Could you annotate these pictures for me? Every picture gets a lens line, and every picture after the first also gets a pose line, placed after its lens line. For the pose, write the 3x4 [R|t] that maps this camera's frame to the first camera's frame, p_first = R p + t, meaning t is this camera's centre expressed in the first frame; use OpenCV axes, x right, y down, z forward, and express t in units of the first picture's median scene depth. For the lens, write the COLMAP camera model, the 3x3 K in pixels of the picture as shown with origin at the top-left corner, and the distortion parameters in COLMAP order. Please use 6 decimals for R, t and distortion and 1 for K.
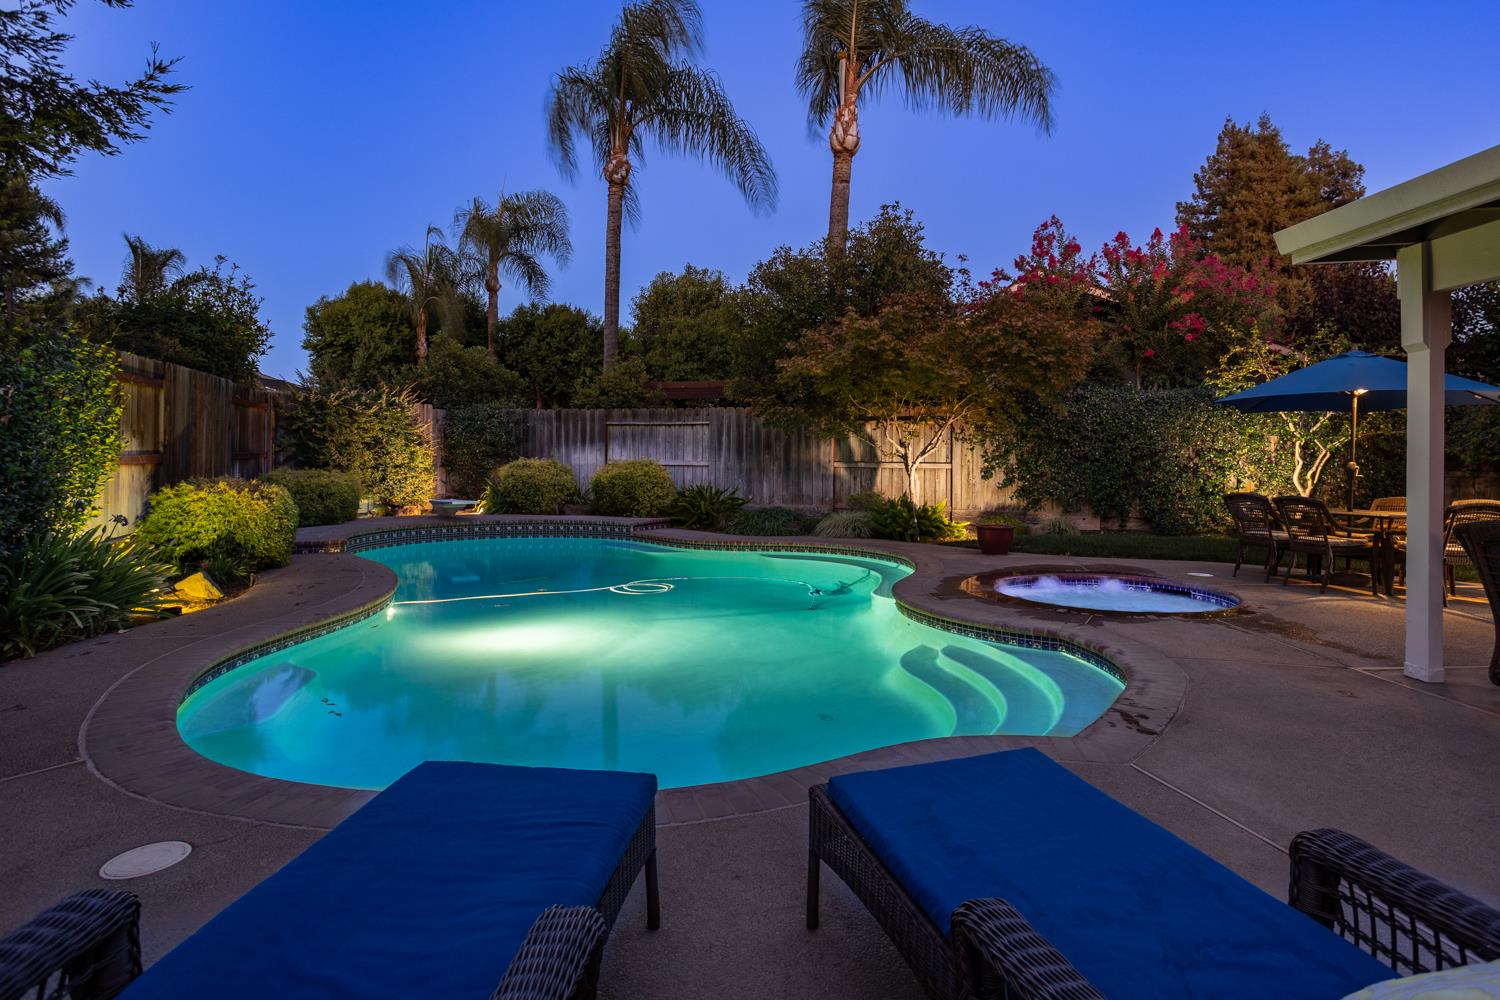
lens RADIAL K [[752.1, 0, 748.4], [0, 752.1, 504.2], [0, 0, 1]] dist [-0.000048, 0.000261]
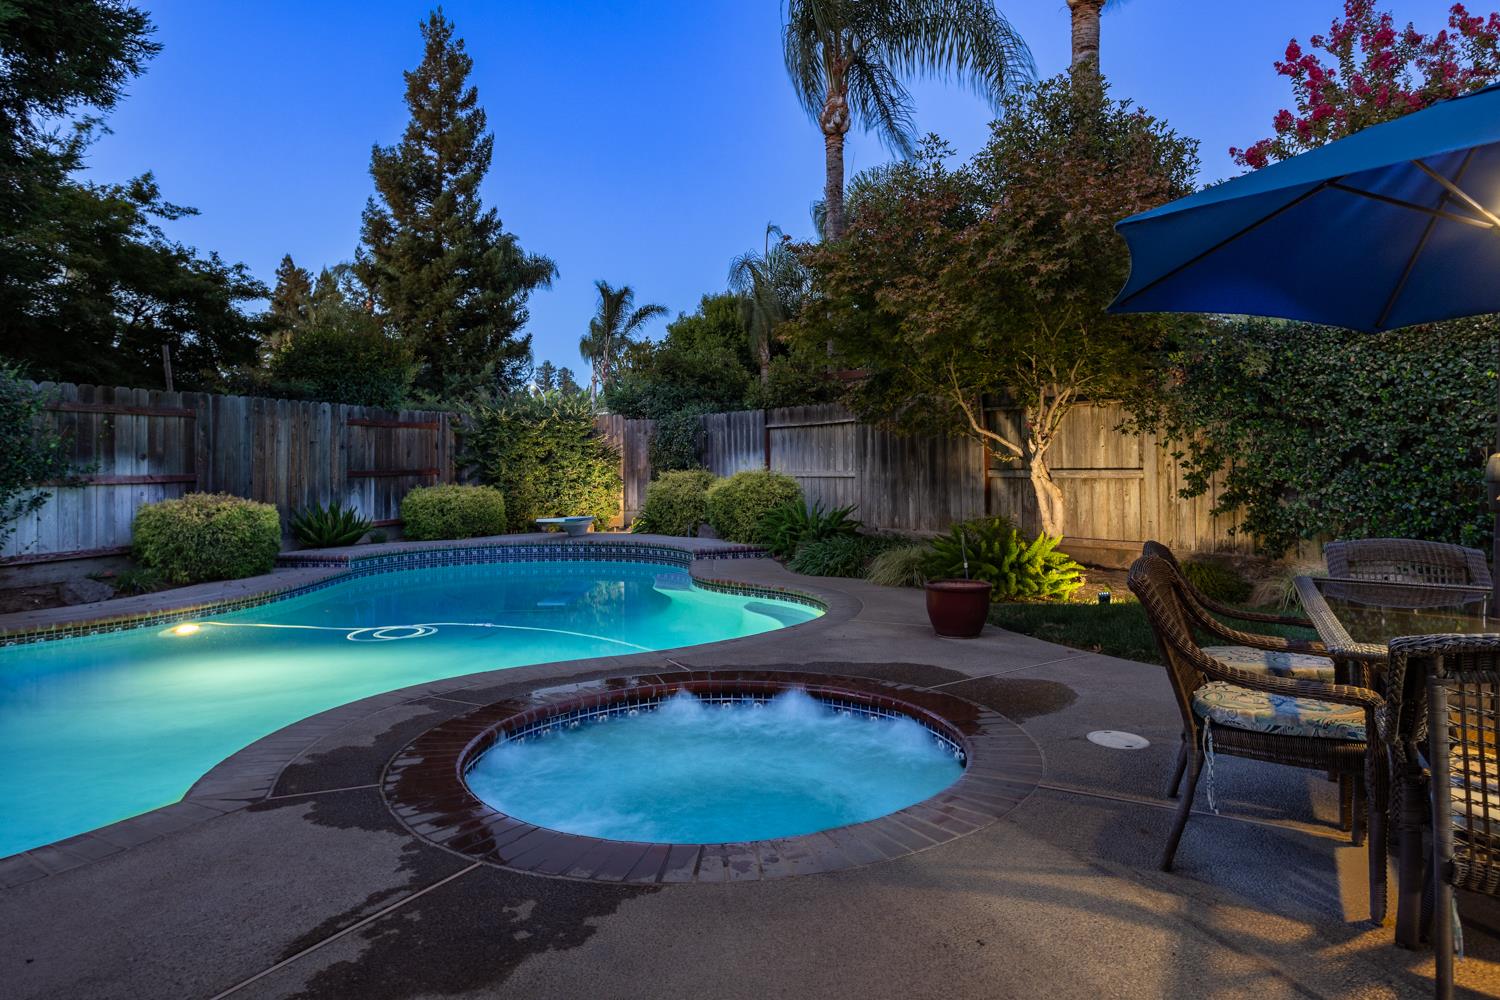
lens RADIAL K [[856.5, 0, 753.1], [0, 856.5, 492.7], [0, 0, 1]] dist [-0.003492, -0.000011]
pose [[0.812520, 0.000257, -0.582933, 0.369898], [-0.019640, 0.999444, -0.026935, -0.010653], [0.582602, 0.033334, 0.812074, 0.253486]]
